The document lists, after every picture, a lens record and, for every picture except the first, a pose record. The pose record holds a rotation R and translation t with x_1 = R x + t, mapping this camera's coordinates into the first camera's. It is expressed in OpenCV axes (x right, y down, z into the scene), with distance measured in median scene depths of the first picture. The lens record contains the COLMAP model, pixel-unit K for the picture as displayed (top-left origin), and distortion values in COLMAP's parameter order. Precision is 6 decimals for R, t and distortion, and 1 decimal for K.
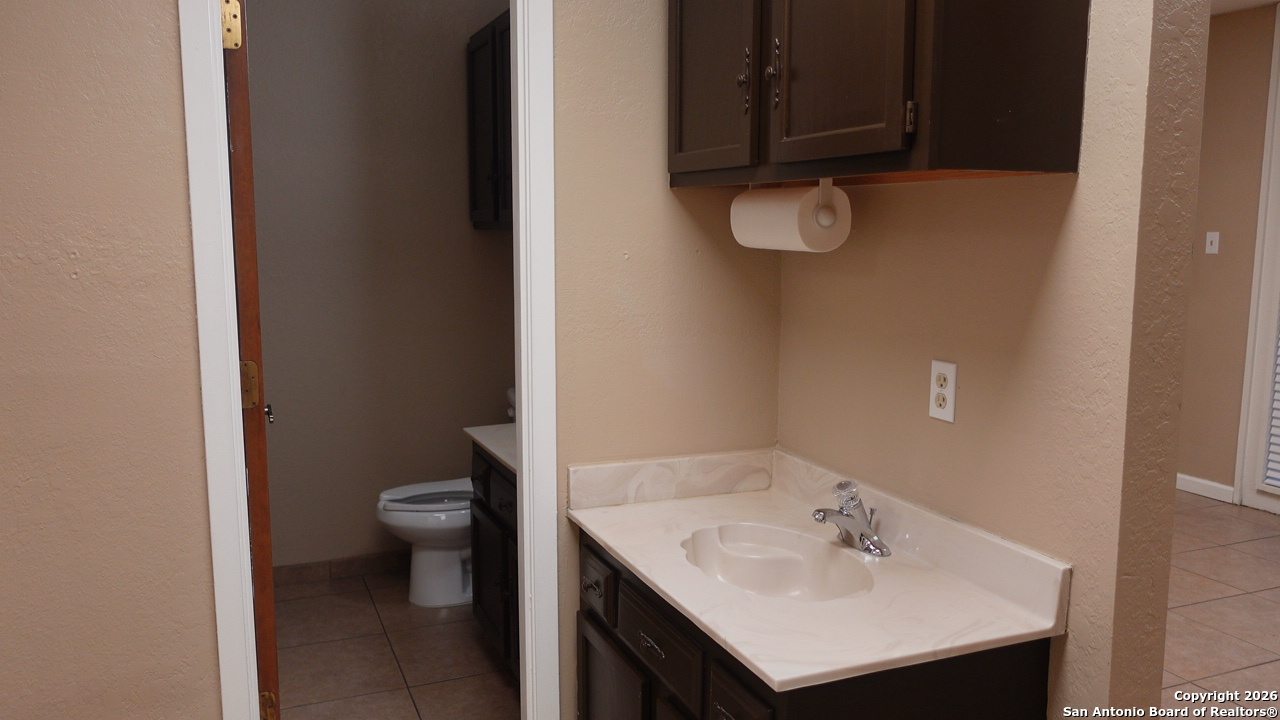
lens RADIAL K [[994.1, 0, 641.4], [0, 994.1, 356.2], [0, 0, 1]] dist [-0.004004, -0.004208]
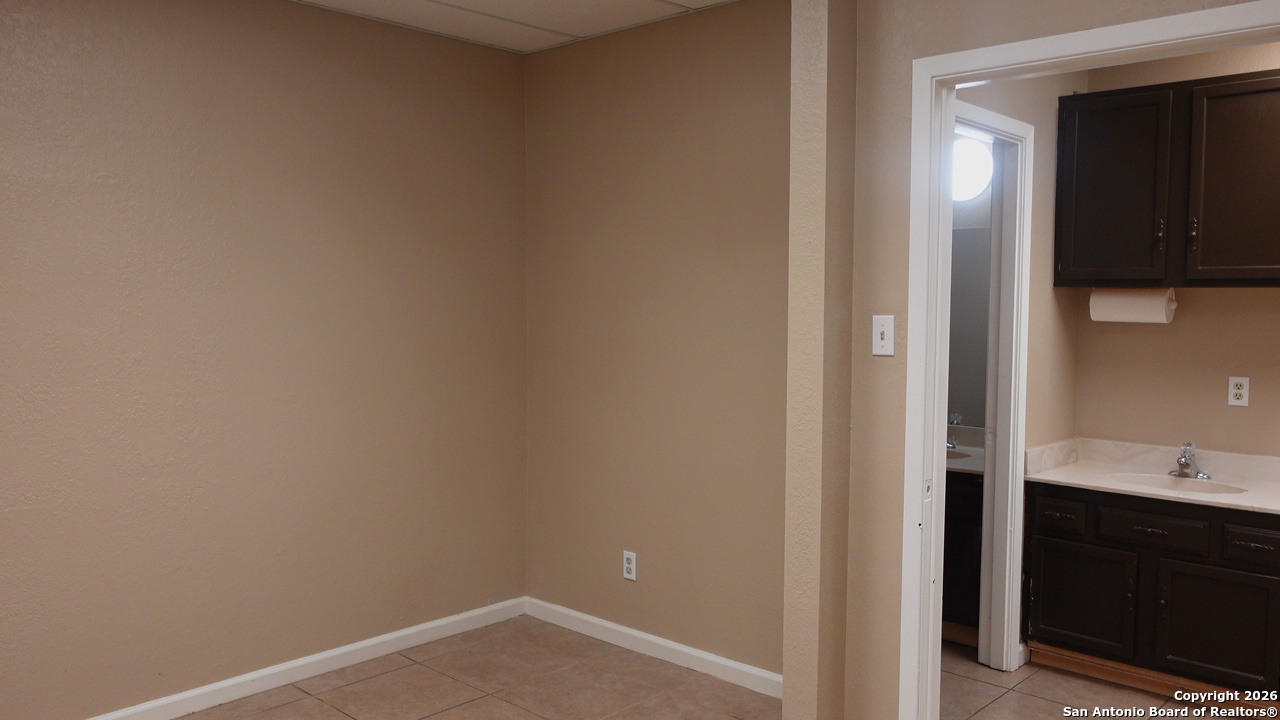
lens RADIAL K [[994.1, 0, 641.4], [0, 994.1, 356.2], [0, 0, 1]] dist [-0.004004, -0.004208]
pose [[0.910573, -0.015232, 0.413067, -1.617940], [0.046373, 0.996777, -0.065468, 0.039340], [-0.410738, 0.078768, 0.908344, -0.333516]]
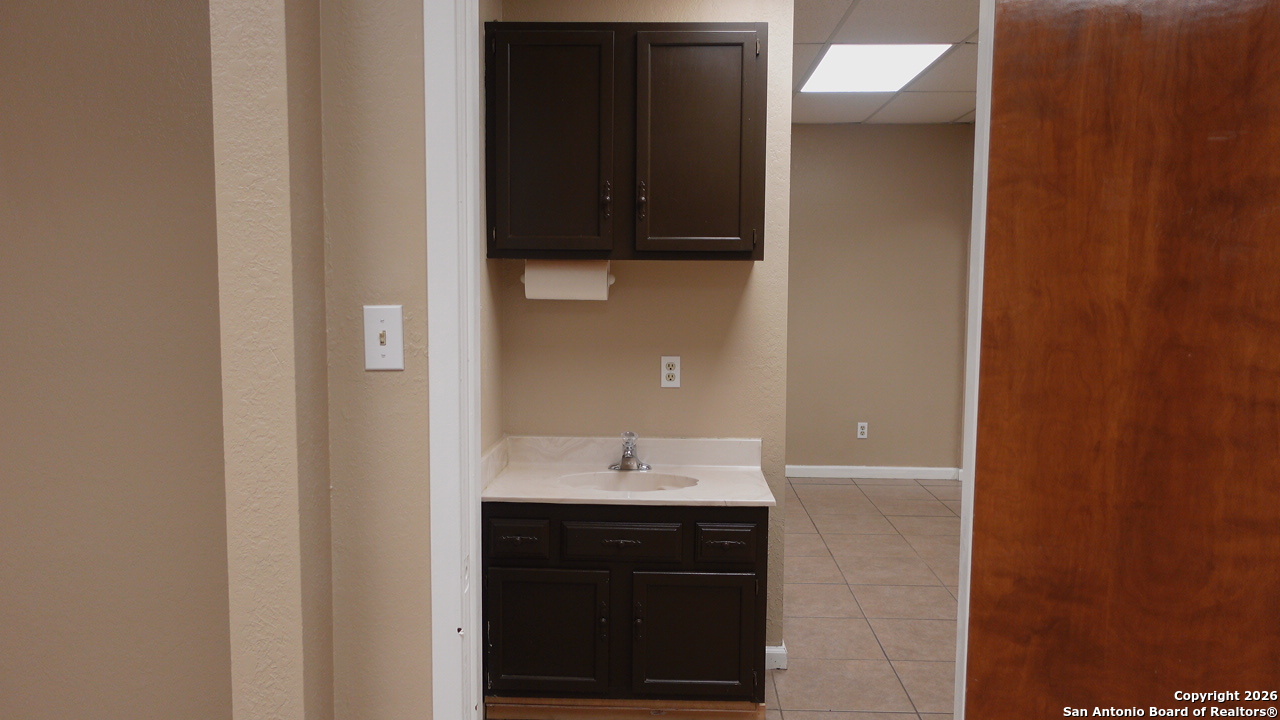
lens RADIAL K [[994.1, 0, 641.4], [0, 994.1, 356.2], [0, 0, 1]] dist [-0.004004, -0.004208]
pose [[0.411950, -0.072566, 0.908312, -1.413634], [0.114664, 0.993028, 0.027330, -0.051633], [-0.903963, 0.092892, 0.417399, 0.260945]]
